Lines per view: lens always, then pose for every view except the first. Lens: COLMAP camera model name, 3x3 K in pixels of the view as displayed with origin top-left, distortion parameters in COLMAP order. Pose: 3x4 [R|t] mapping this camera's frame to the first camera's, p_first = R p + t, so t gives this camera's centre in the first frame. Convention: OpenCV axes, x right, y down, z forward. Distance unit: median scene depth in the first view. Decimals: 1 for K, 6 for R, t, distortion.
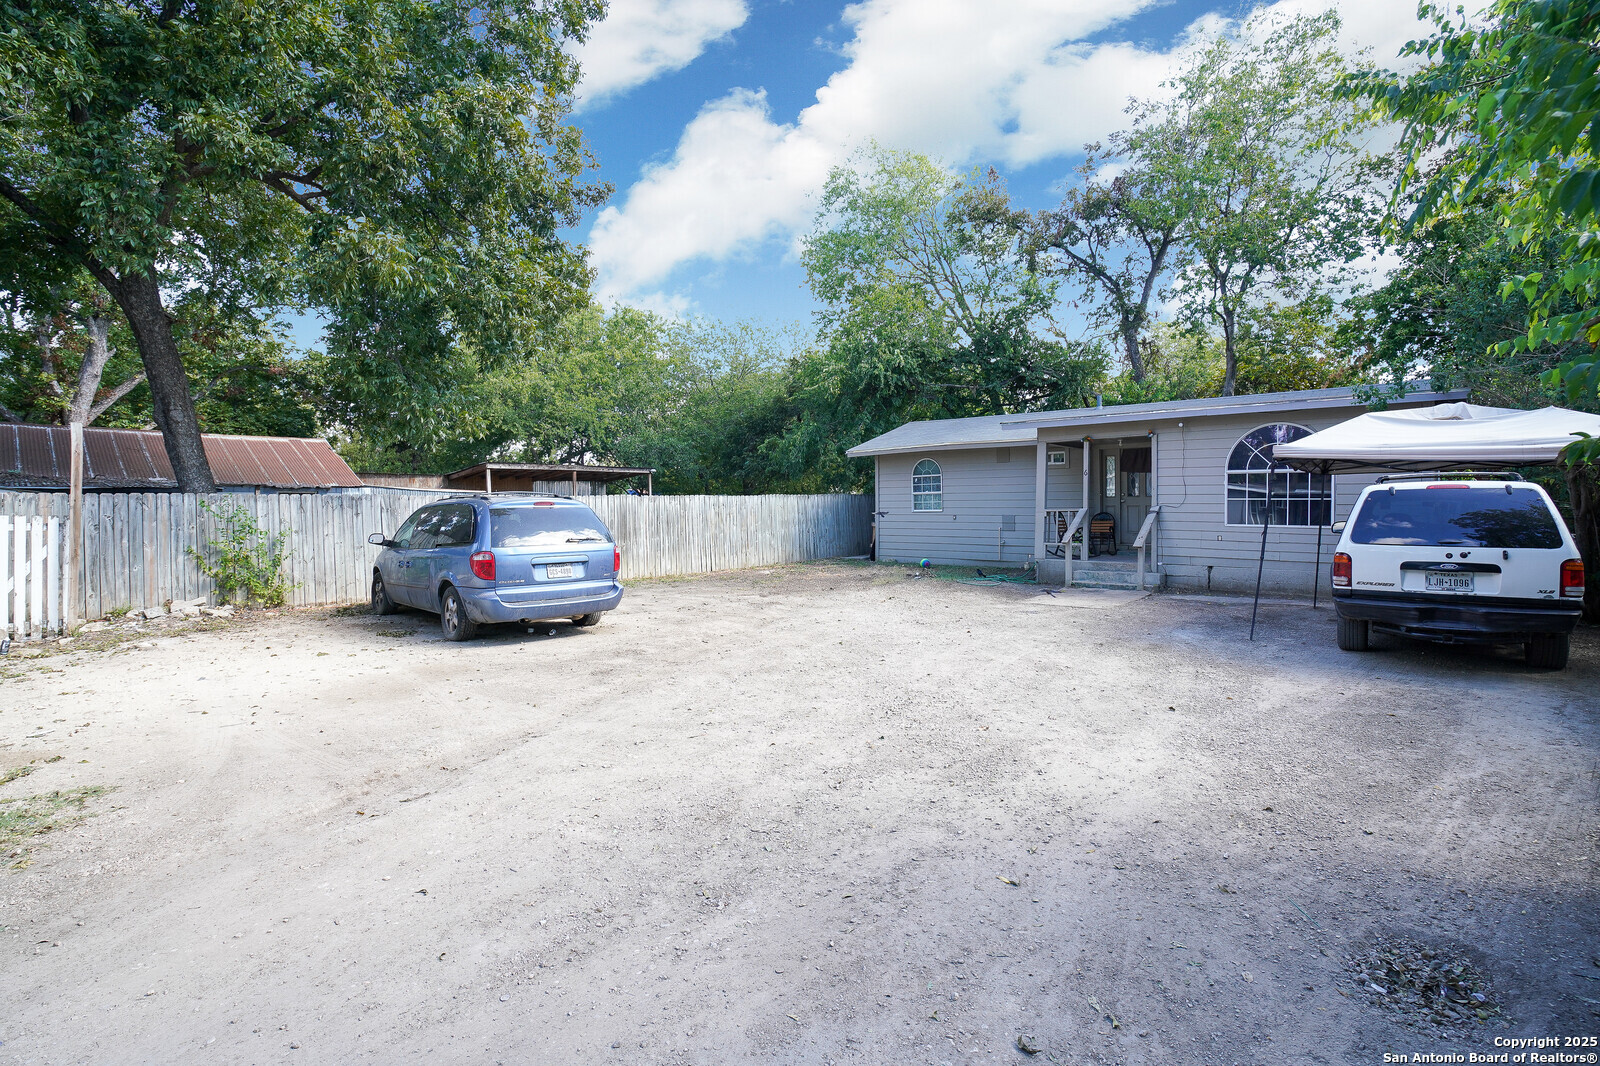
lens RADIAL K [[739.0, 0, 799.0], [0, 739.0, 511.3], [0, 0, 1]] dist [-0.021817, 0.000216]
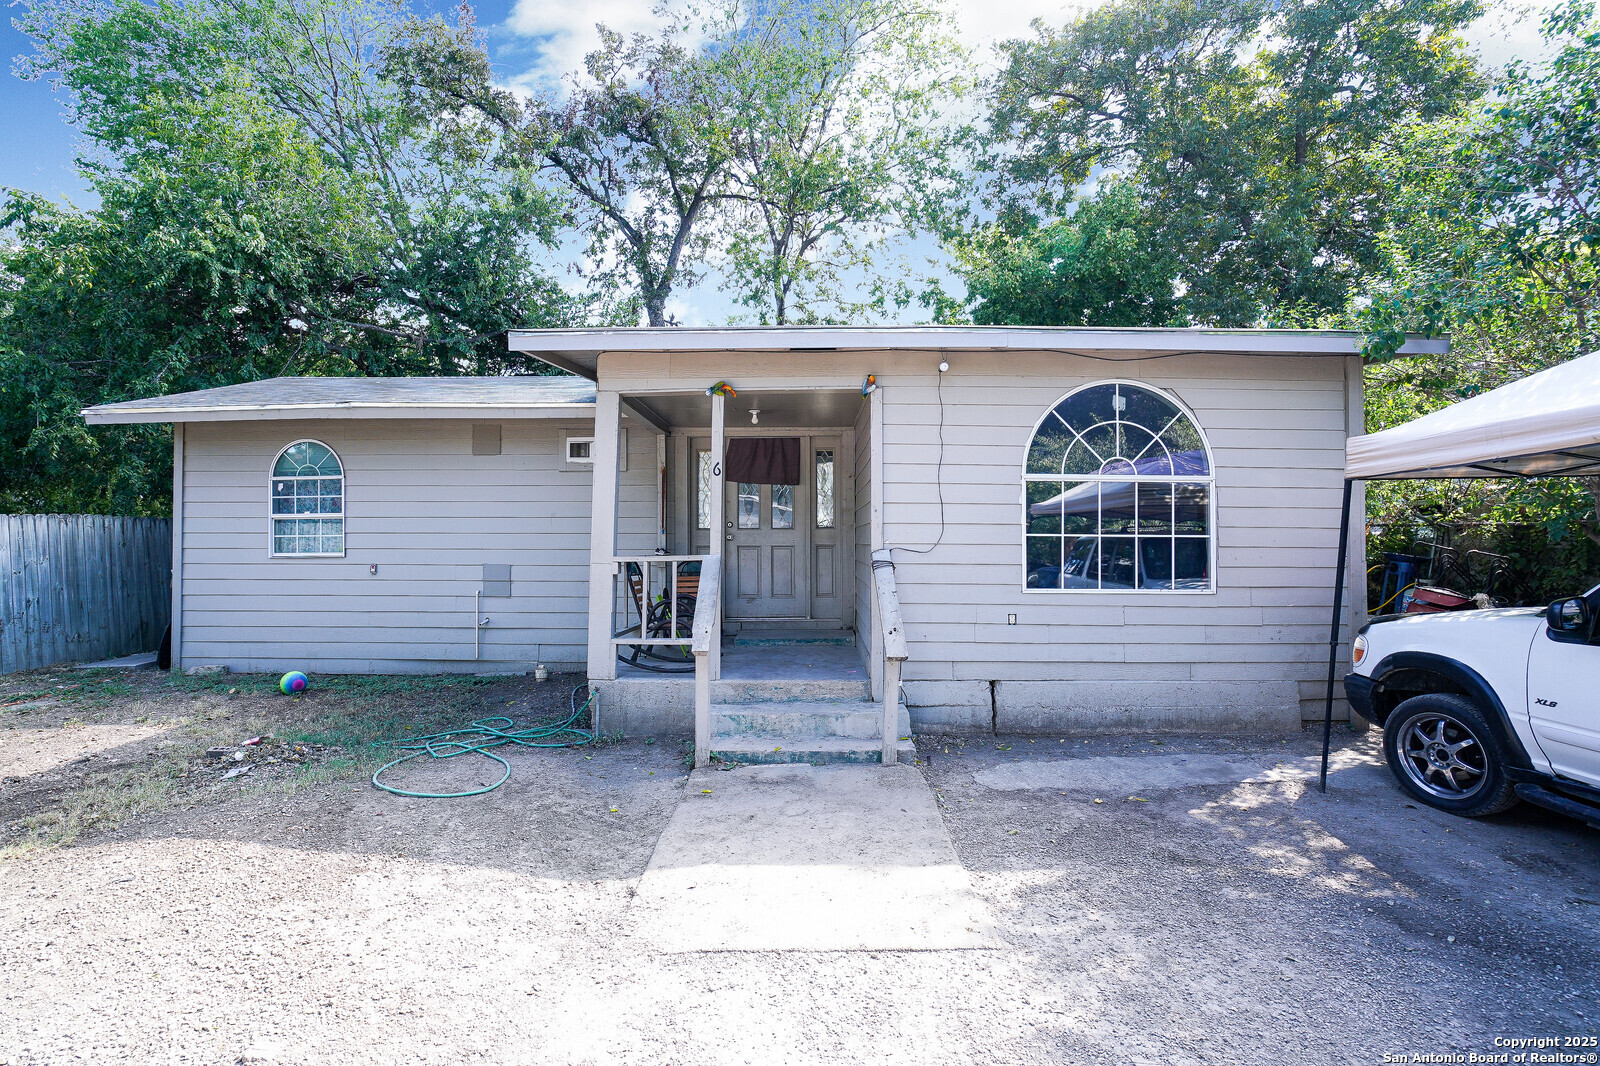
lens RADIAL K [[739.0, 0, 799.0], [0, 739.0, 511.3], [0, 0, 1]] dist [-0.021817, 0.000216]
pose [[0.748367, 0.029331, 0.662636, 0.100734], [0.001974, 0.998919, -0.046446, -0.006195], [-0.663282, 0.036067, 0.747500, 0.460173]]
